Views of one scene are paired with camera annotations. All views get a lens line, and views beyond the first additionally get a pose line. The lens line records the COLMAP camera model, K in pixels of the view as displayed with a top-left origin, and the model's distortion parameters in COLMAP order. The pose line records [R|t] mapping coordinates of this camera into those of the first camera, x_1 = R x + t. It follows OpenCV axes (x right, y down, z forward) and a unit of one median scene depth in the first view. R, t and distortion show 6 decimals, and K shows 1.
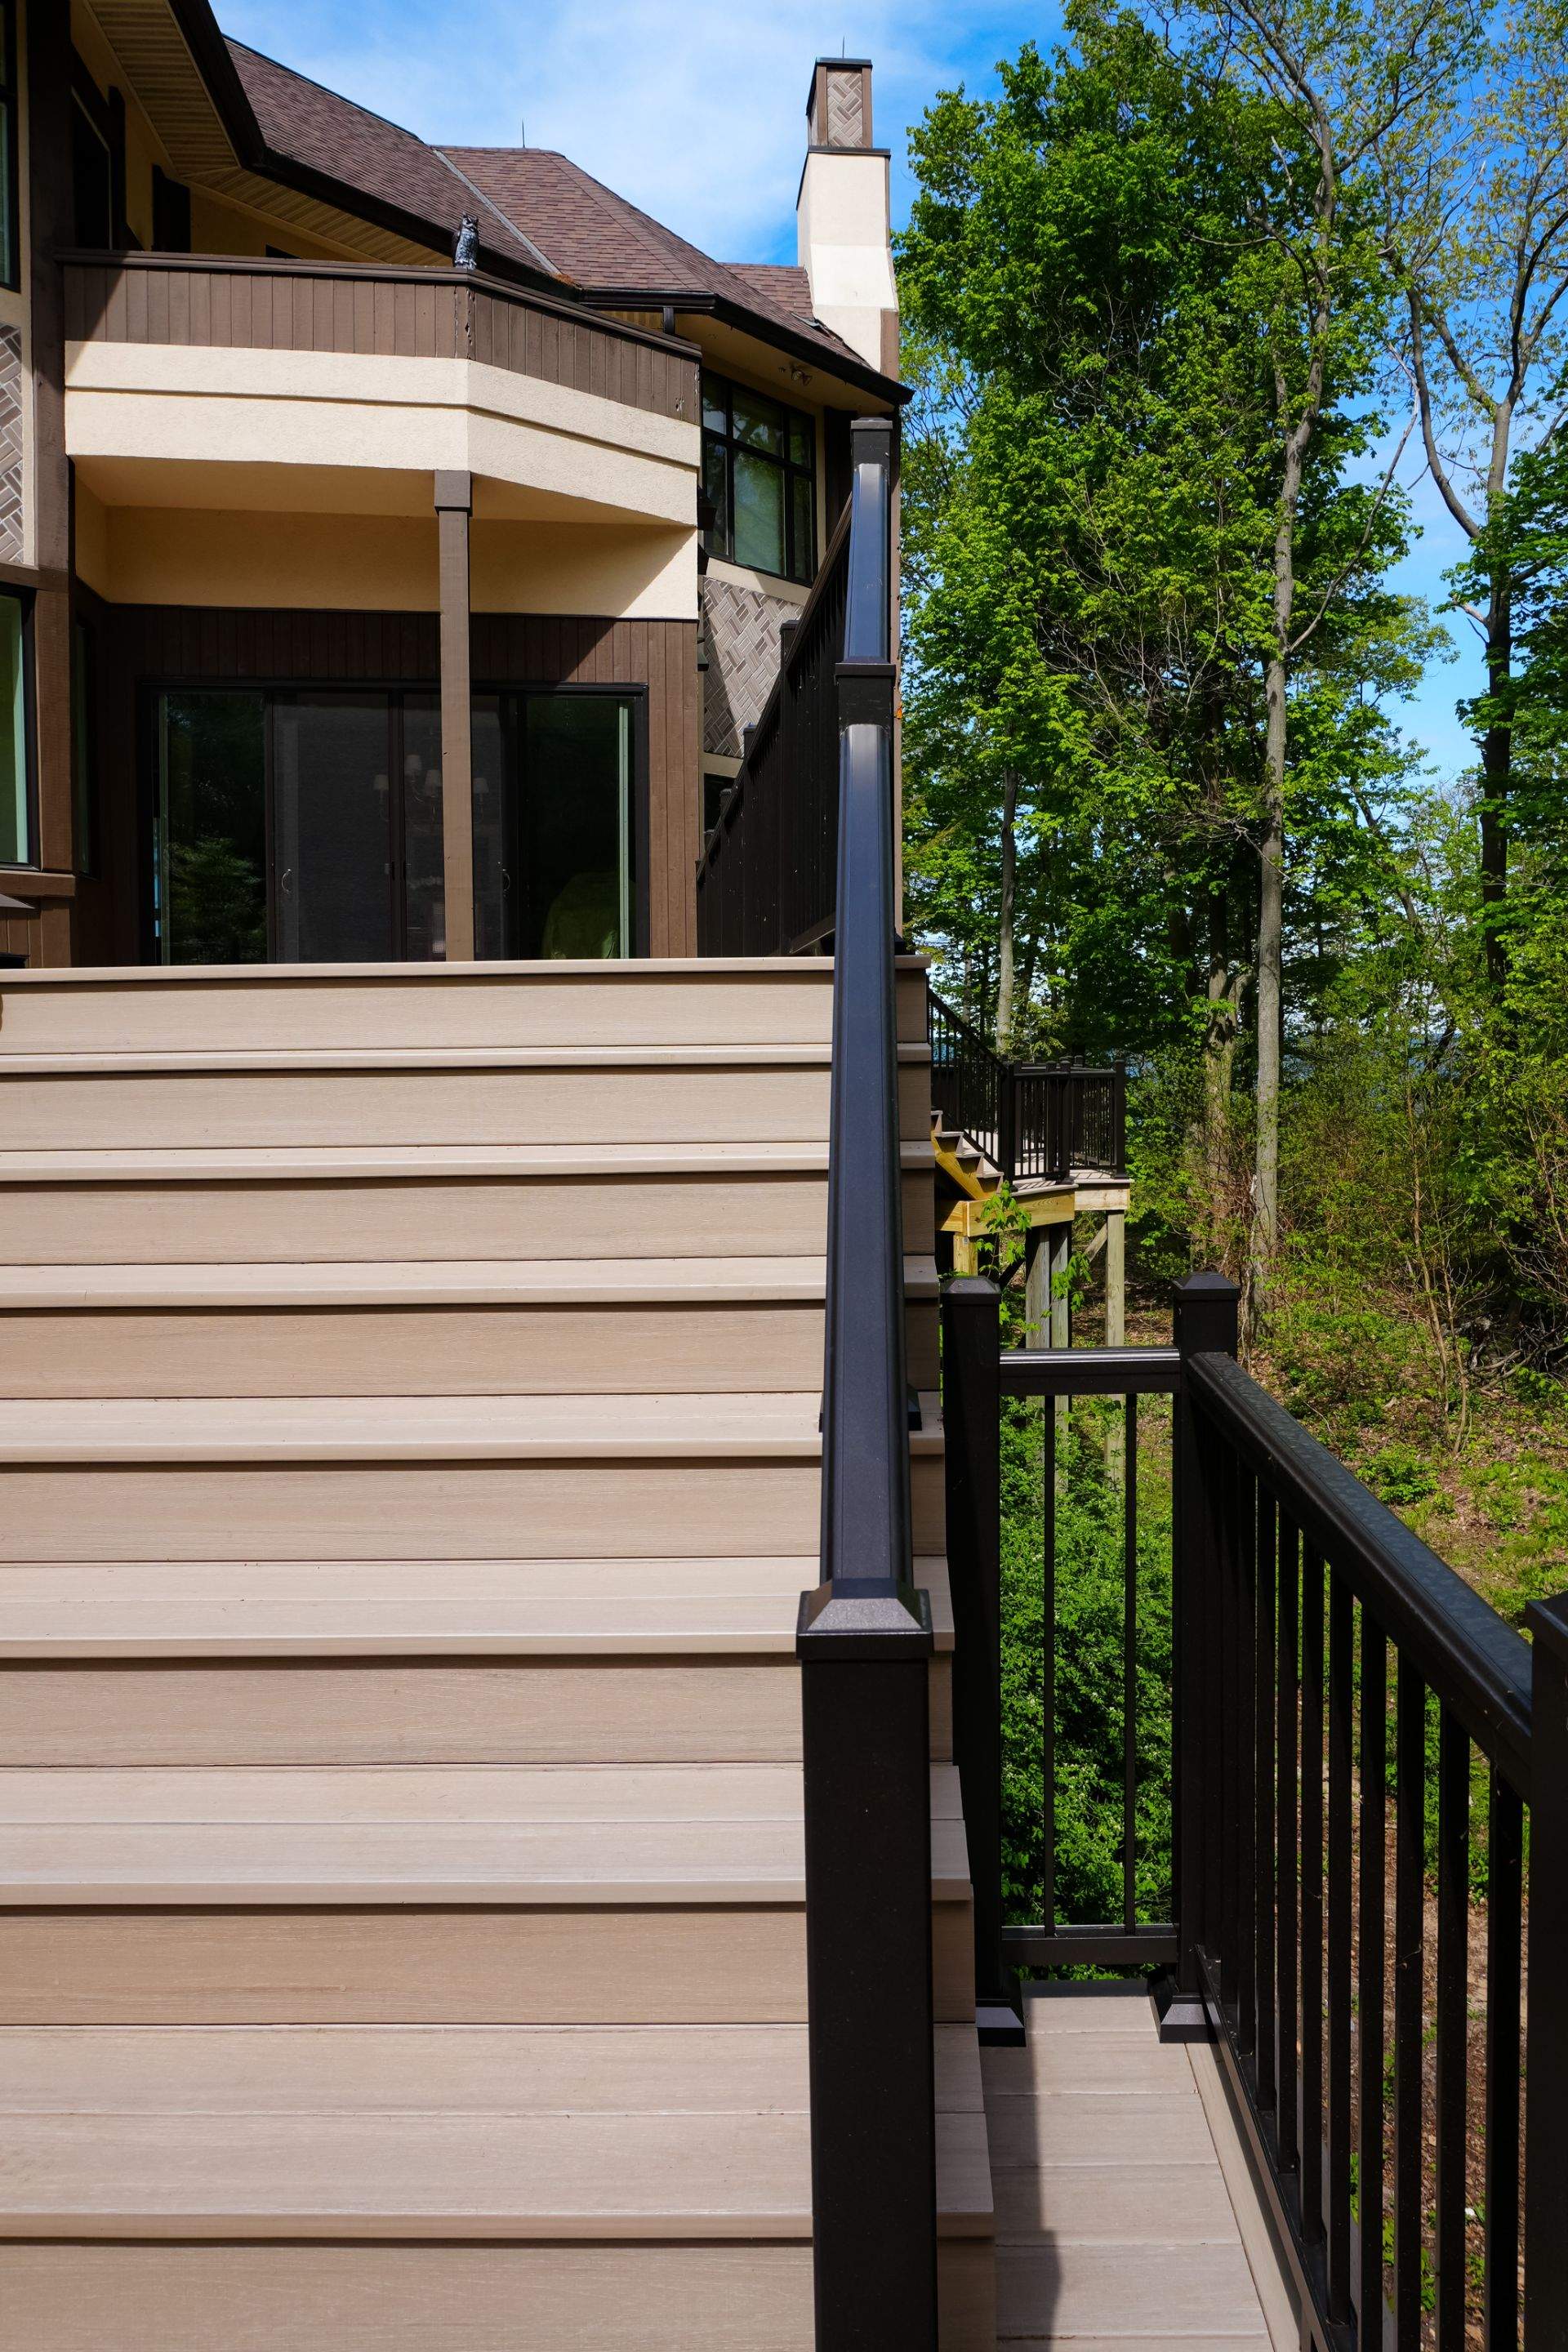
lens RADIAL K [[1722.8, 0, 829.2], [0, 1722.8, 1089.5], [0, 0, 1]] dist [-0.038452, 0.032529]
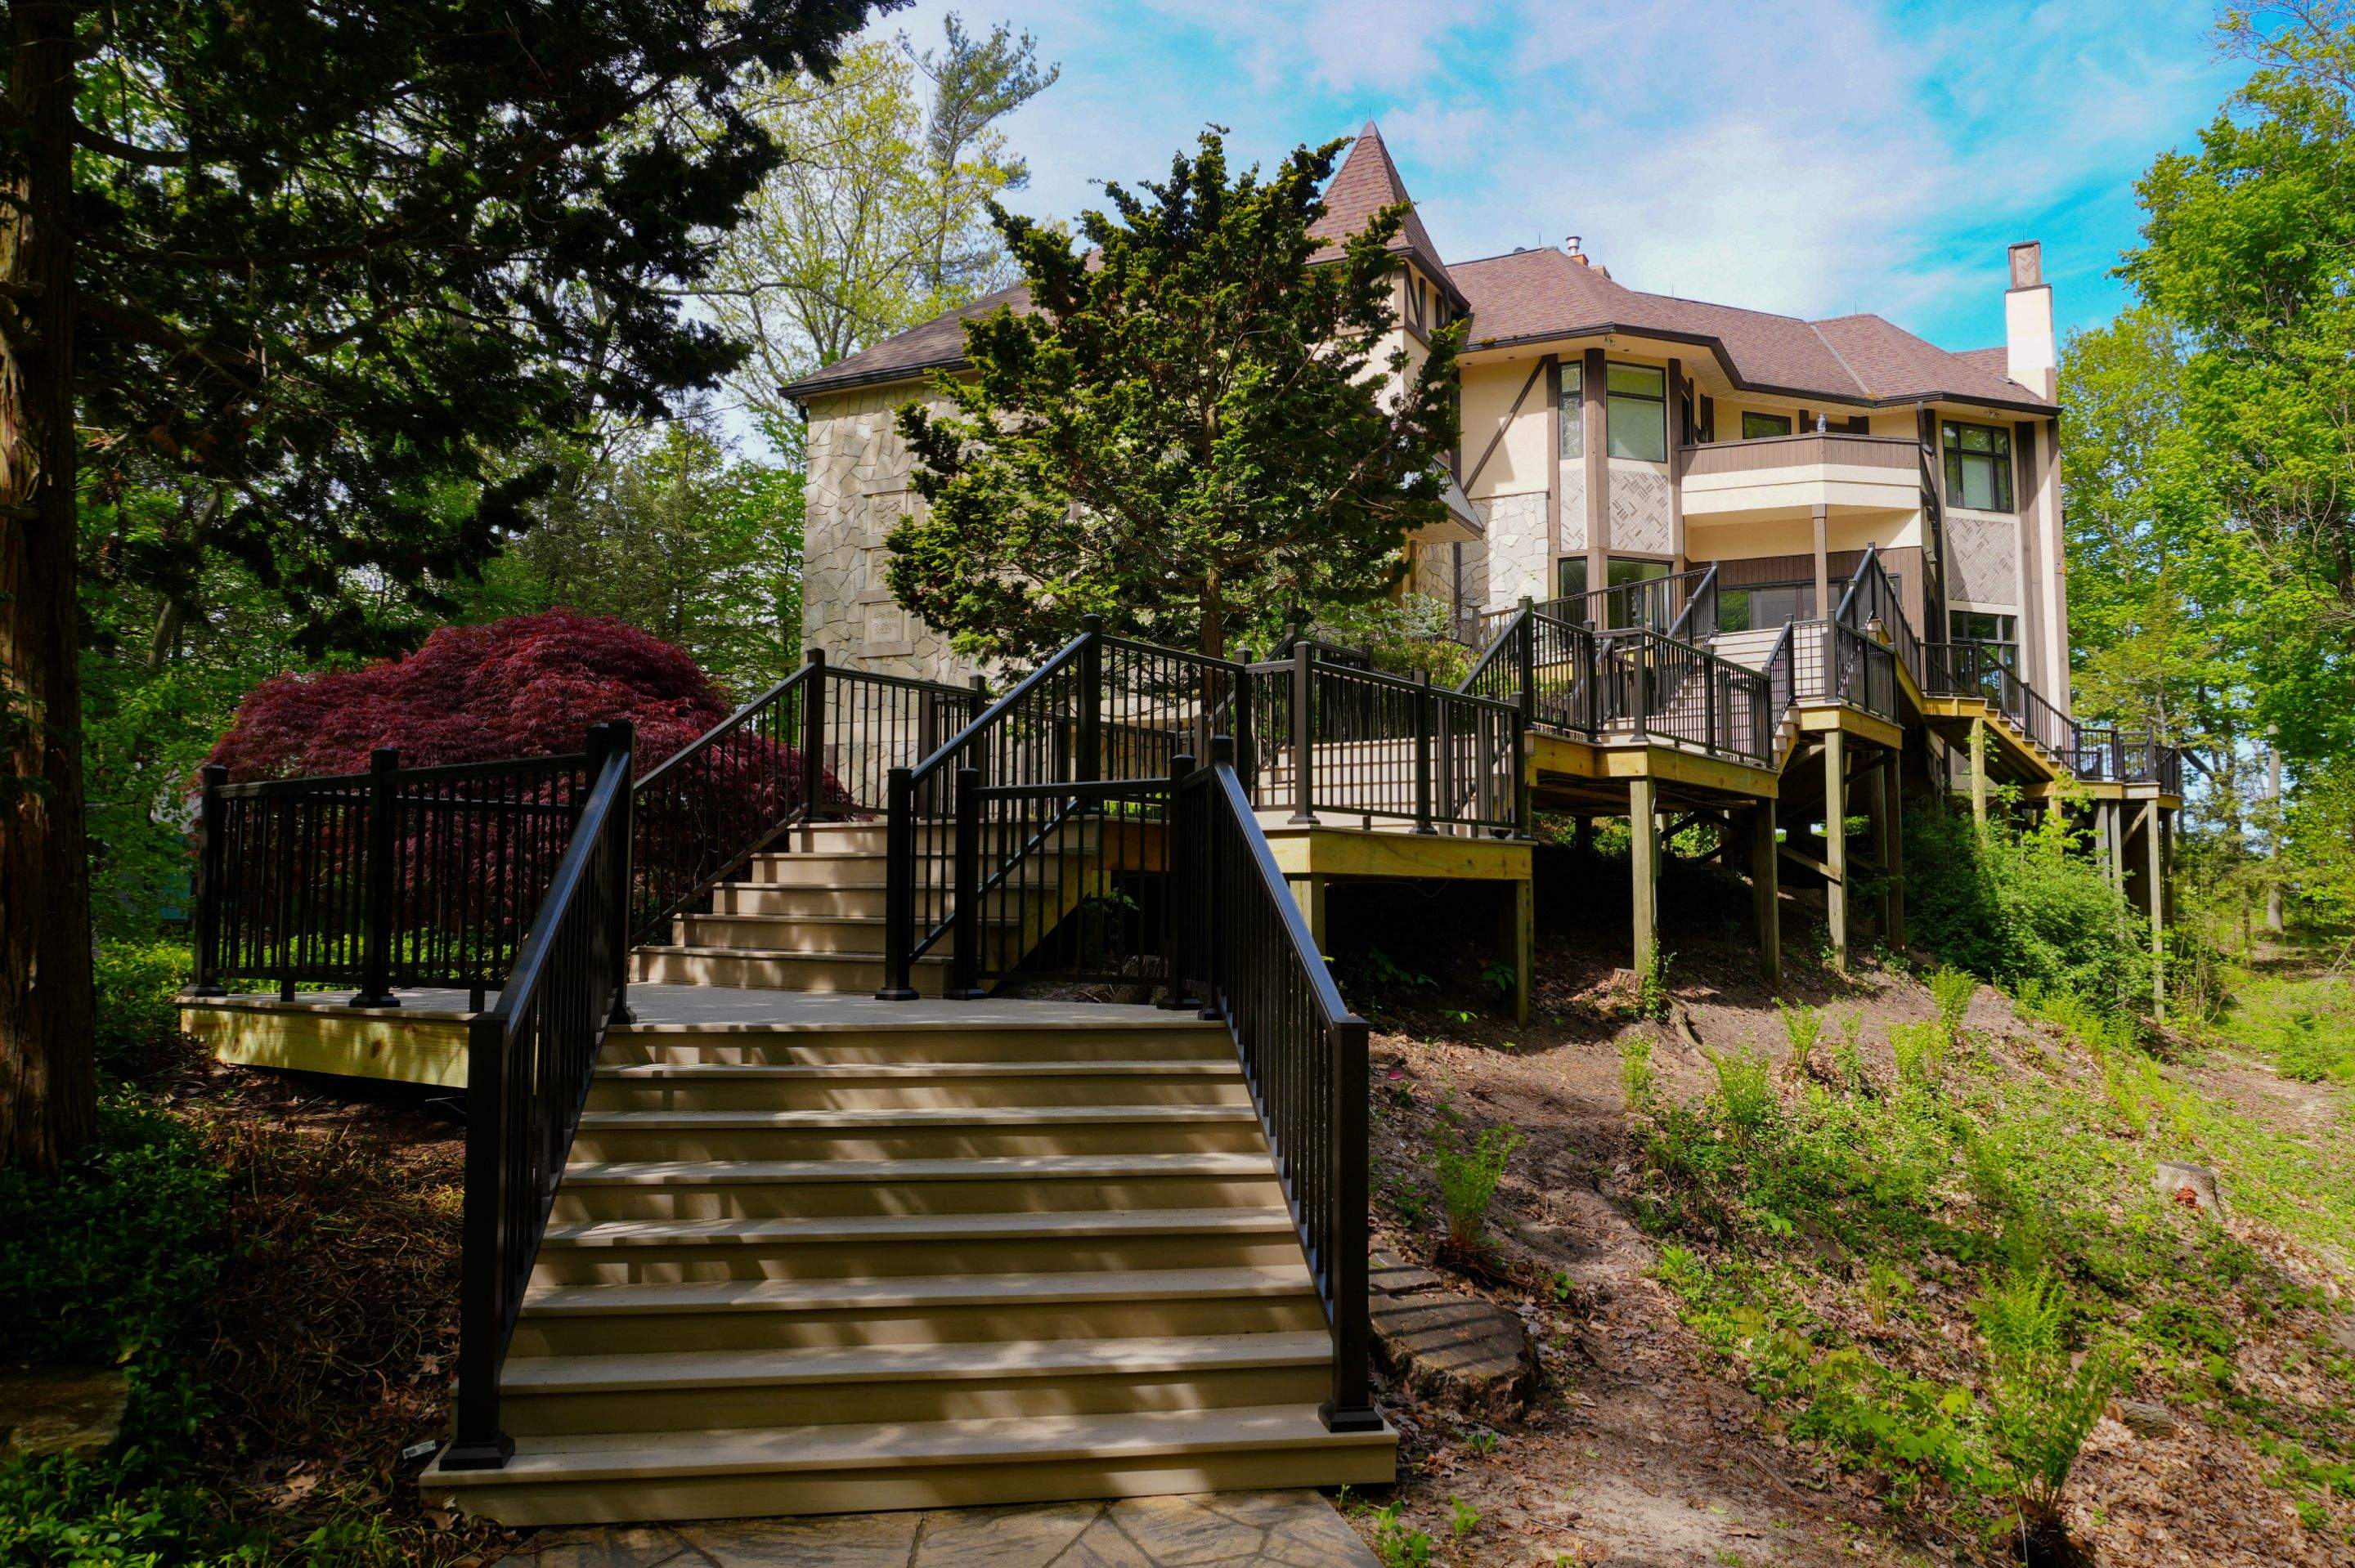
lens RADIAL K [[1662.0, 0, 1231.3], [0, 1662.0, 784.4], [0, 0, 1]] dist [-0.051920, 0.032366]
pose [[0.841003, -0.033204, -0.540011, 0.165075], [-0.026263, 0.994433, -0.102046, 0.156858], [0.540393, 0.100003, 0.835449, -0.688863]]
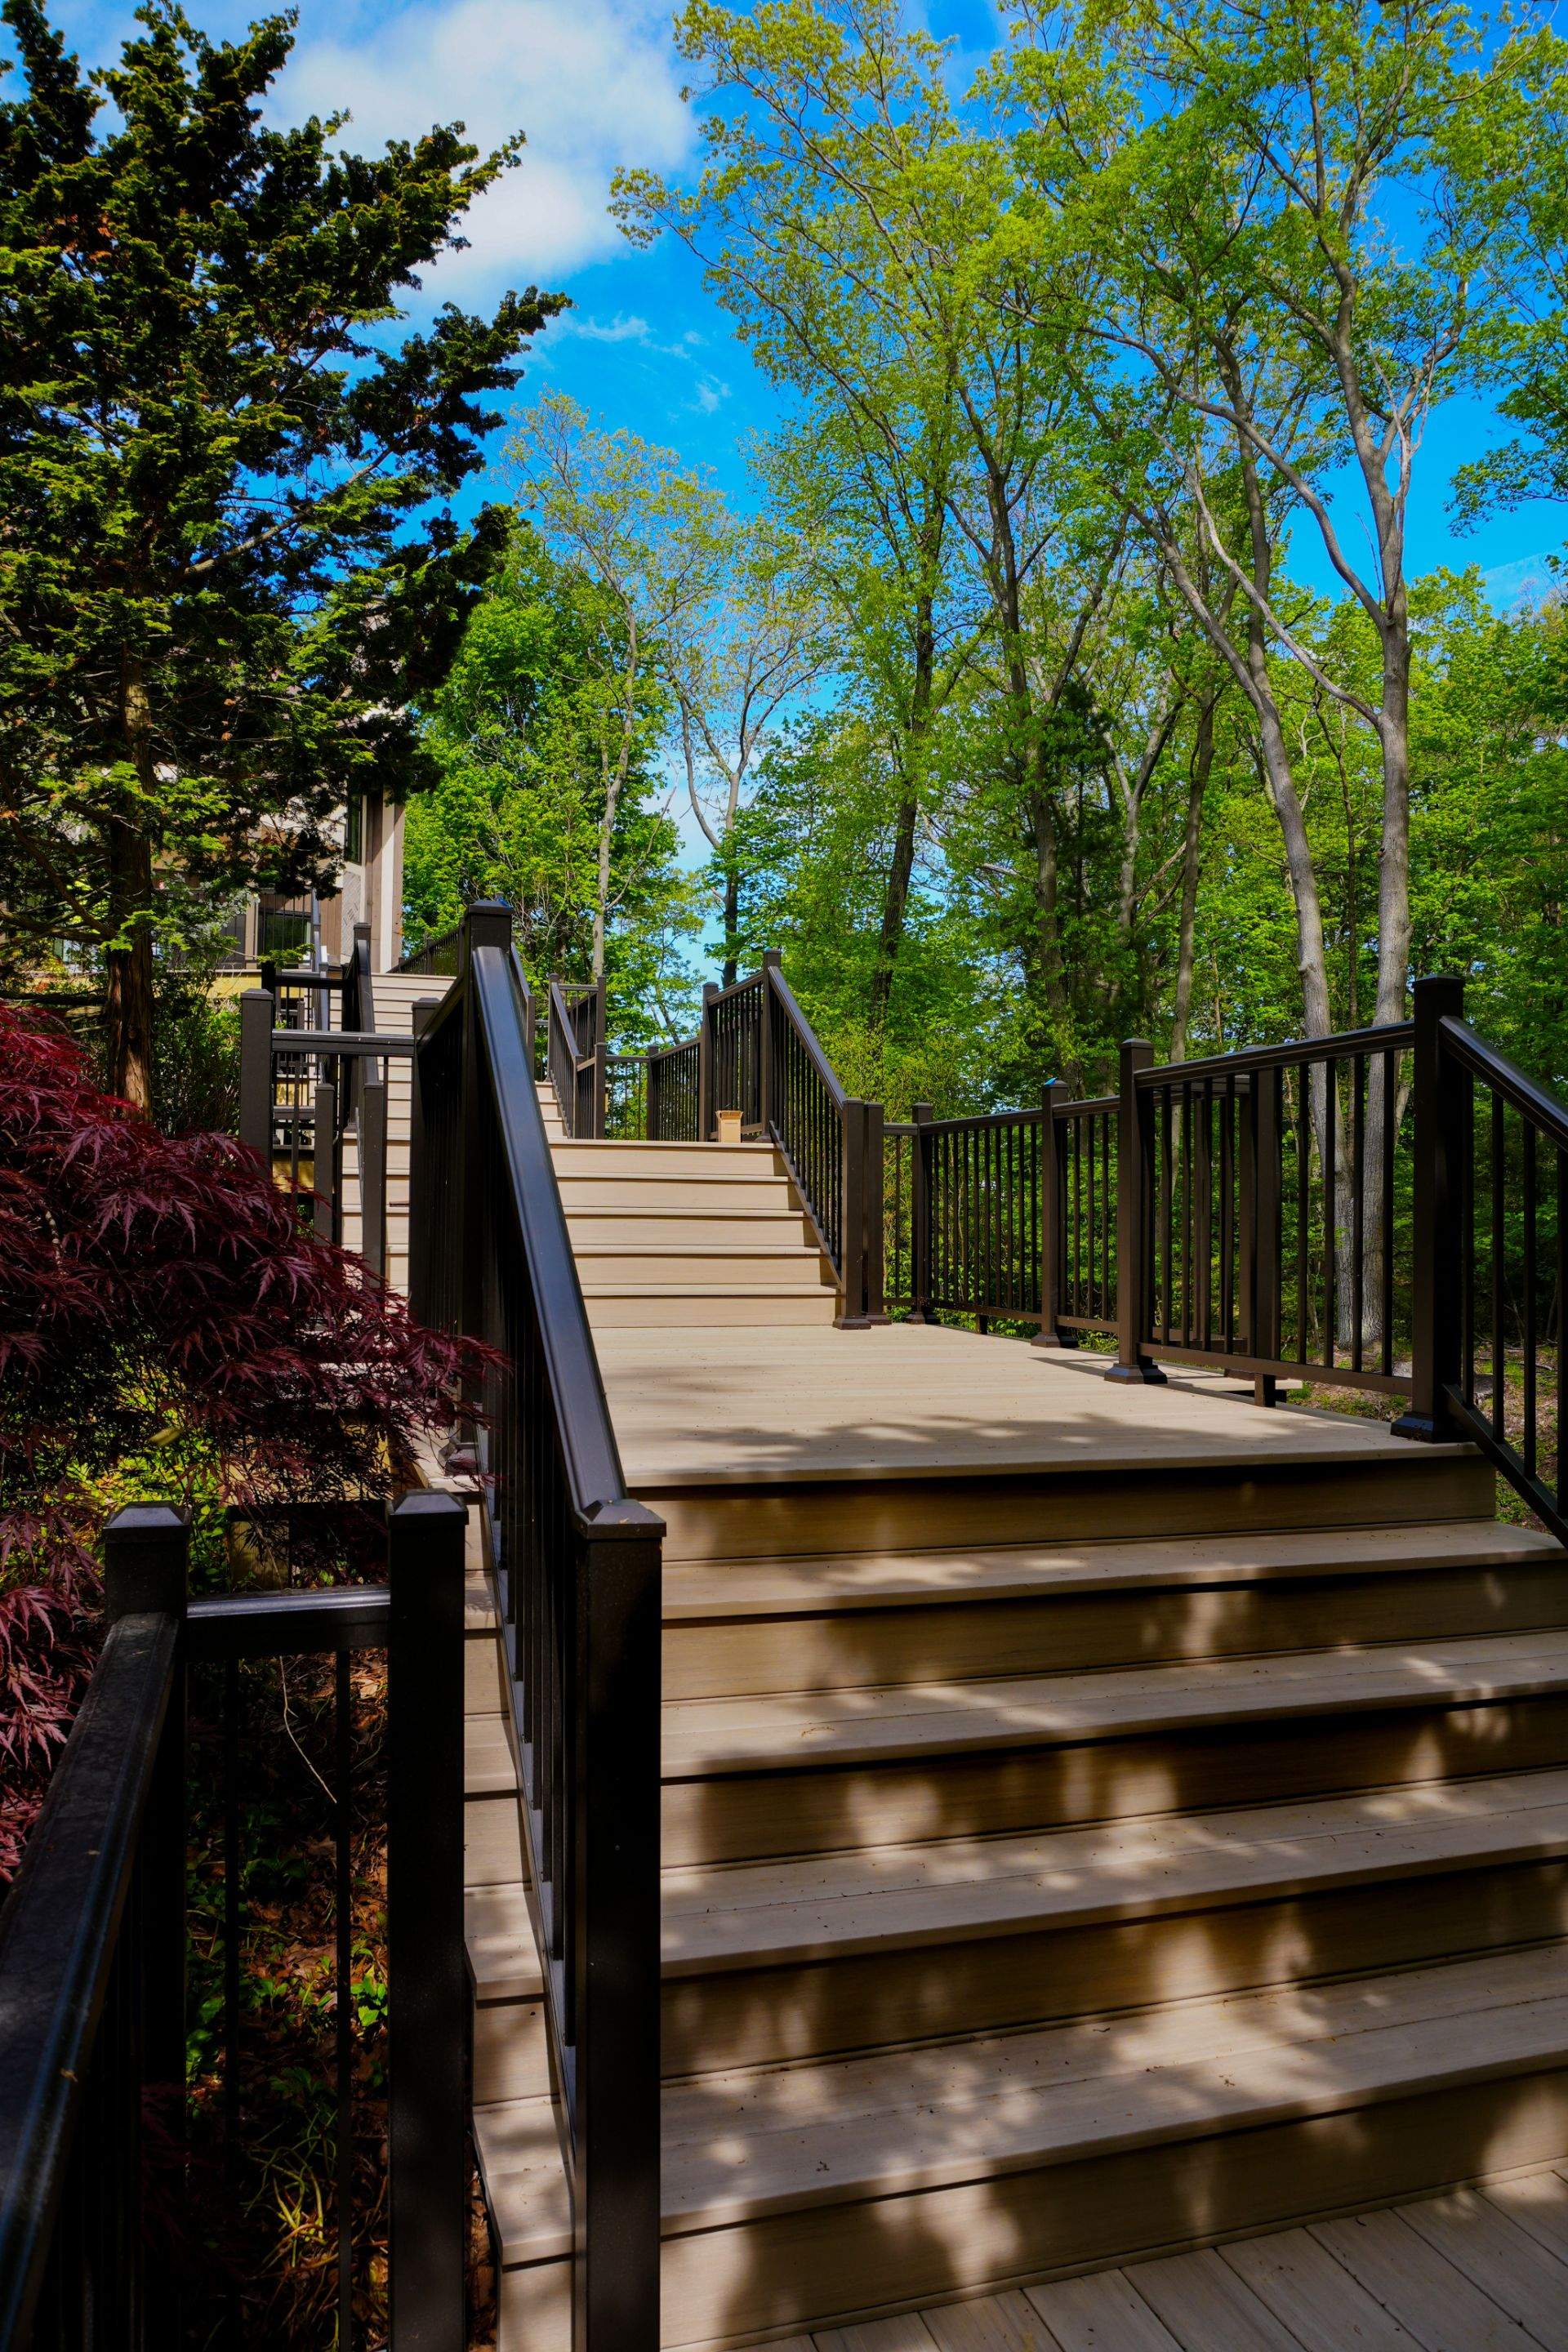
lens RADIAL K [[1593.6, 0, 770.2], [0, 1593.6, 1168.5], [0, 0, 1]] dist [-0.049007, 0.030648]
pose [[0.939961, 0.026914, 0.340219, -0.117308], [-0.002912, 0.997482, -0.070863, 0.120126], [-0.341270, 0.065618, 0.937672, -0.552037]]
